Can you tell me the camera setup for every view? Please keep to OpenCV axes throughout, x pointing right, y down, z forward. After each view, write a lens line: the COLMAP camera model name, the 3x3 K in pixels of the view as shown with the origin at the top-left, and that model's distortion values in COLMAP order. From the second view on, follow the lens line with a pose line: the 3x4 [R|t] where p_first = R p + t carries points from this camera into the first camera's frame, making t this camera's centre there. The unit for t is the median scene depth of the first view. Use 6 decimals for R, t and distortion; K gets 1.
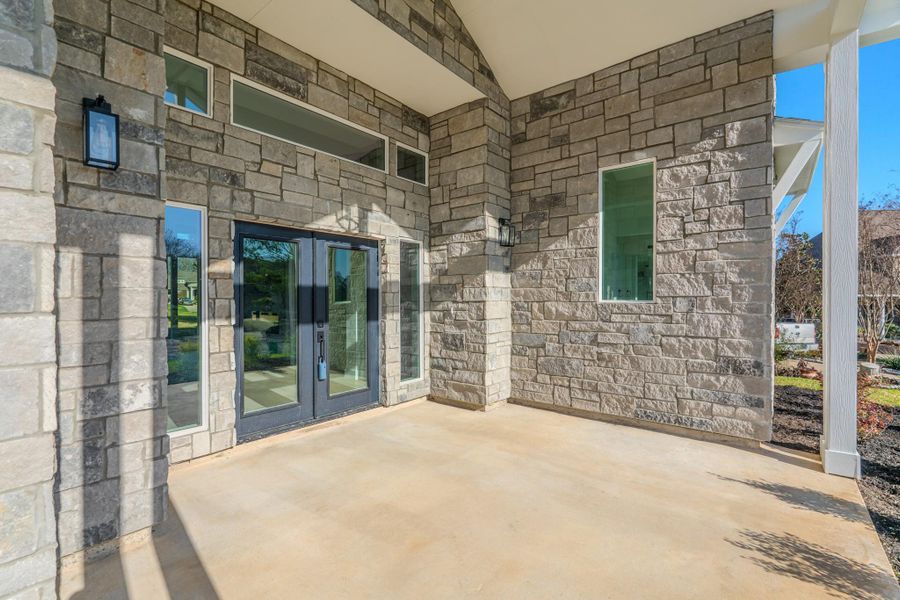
lens RADIAL K [[405.9, 0, 450.0], [0, 405.9, 300.0], [0, 0, 1]] dist [-0.000671, 0.000160]
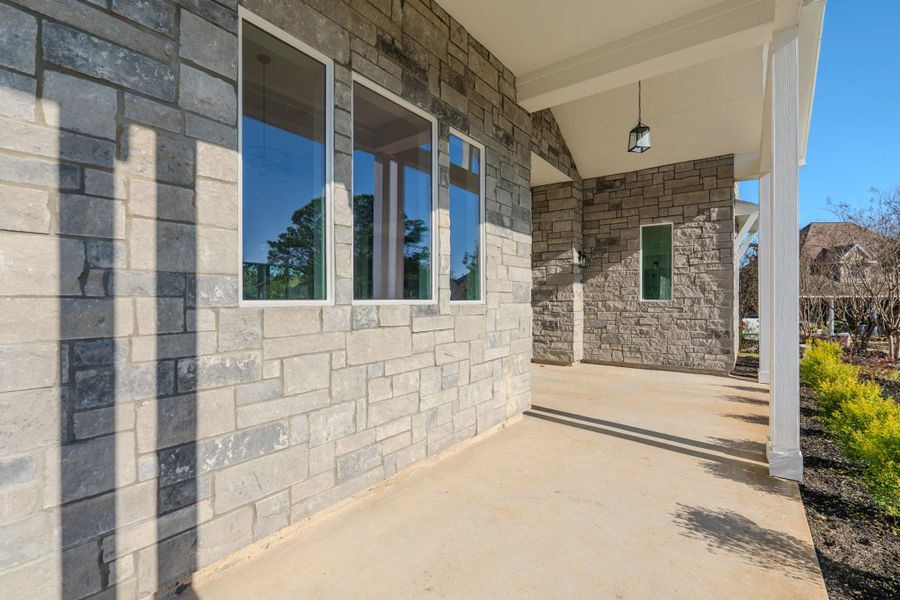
lens RADIAL K [[414.4, 0, 450.3], [0, 414.4, 298.0], [0, 0, 1]] dist [-0.000099, -0.000089]
pose [[0.998320, -0.001261, 0.057929, -0.533812], [0.001631, 0.999979, -0.006333, 0.002360], [-0.057920, 0.006417, 0.998301, -0.711084]]
